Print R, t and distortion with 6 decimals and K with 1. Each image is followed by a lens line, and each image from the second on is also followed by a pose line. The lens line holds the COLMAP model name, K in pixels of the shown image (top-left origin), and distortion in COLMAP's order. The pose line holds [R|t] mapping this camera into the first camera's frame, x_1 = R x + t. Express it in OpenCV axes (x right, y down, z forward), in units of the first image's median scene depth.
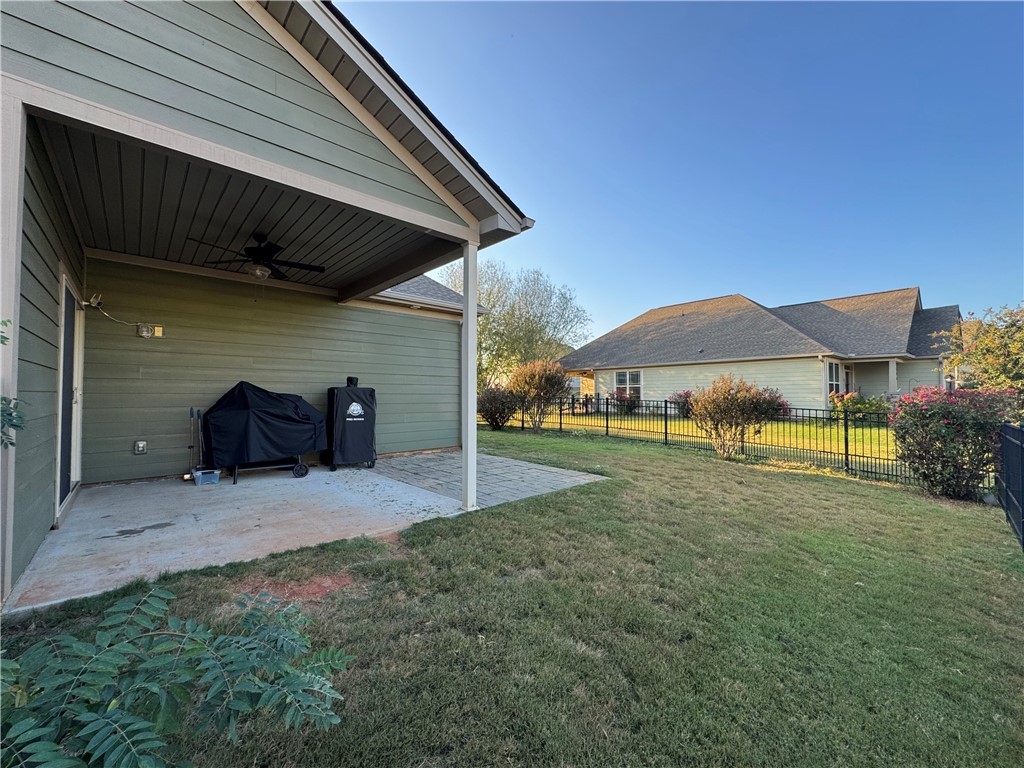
lens RADIAL K [[415.7, 0, 512.0], [0, 415.7, 384.0], [0, 0, 1]] dist [-0.000071, -0.000008]
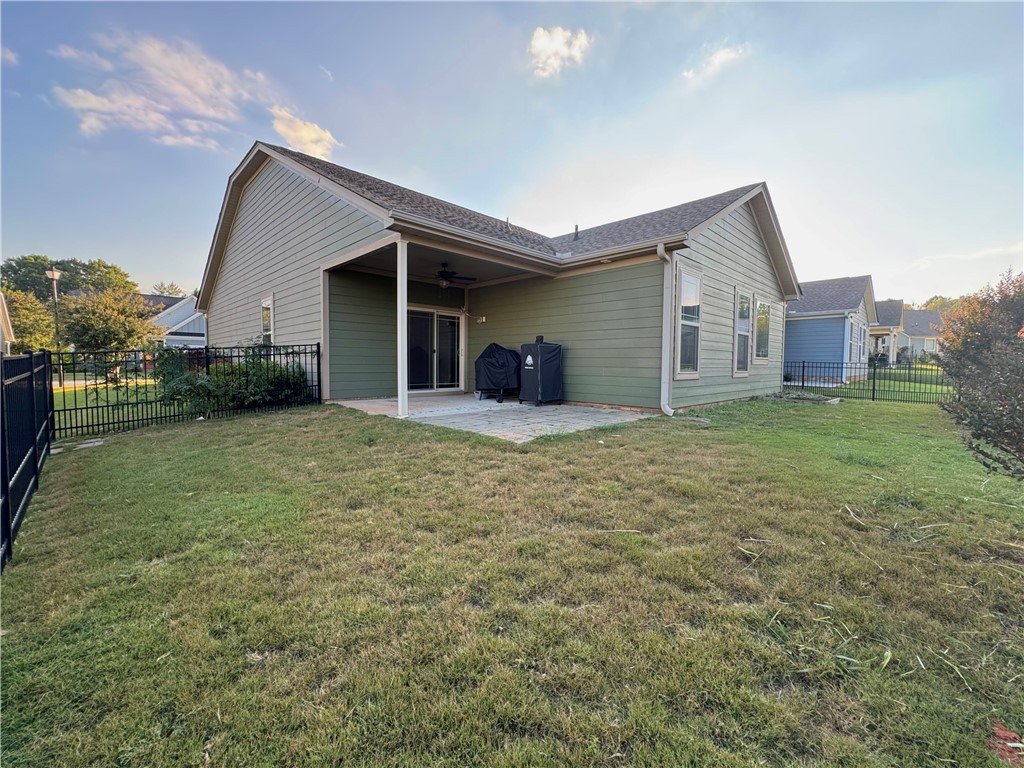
lens RADIAL K [[415.7, 0, 512.0], [0, 415.7, 384.0], [0, 0, 1]] dist [-0.000071, -0.000008]
pose [[0.044138, 0.054108, -0.997559, 0.942848], [0.018915, 0.998308, 0.054986, 0.062241], [0.998846, -0.021296, 0.043040, 0.881139]]
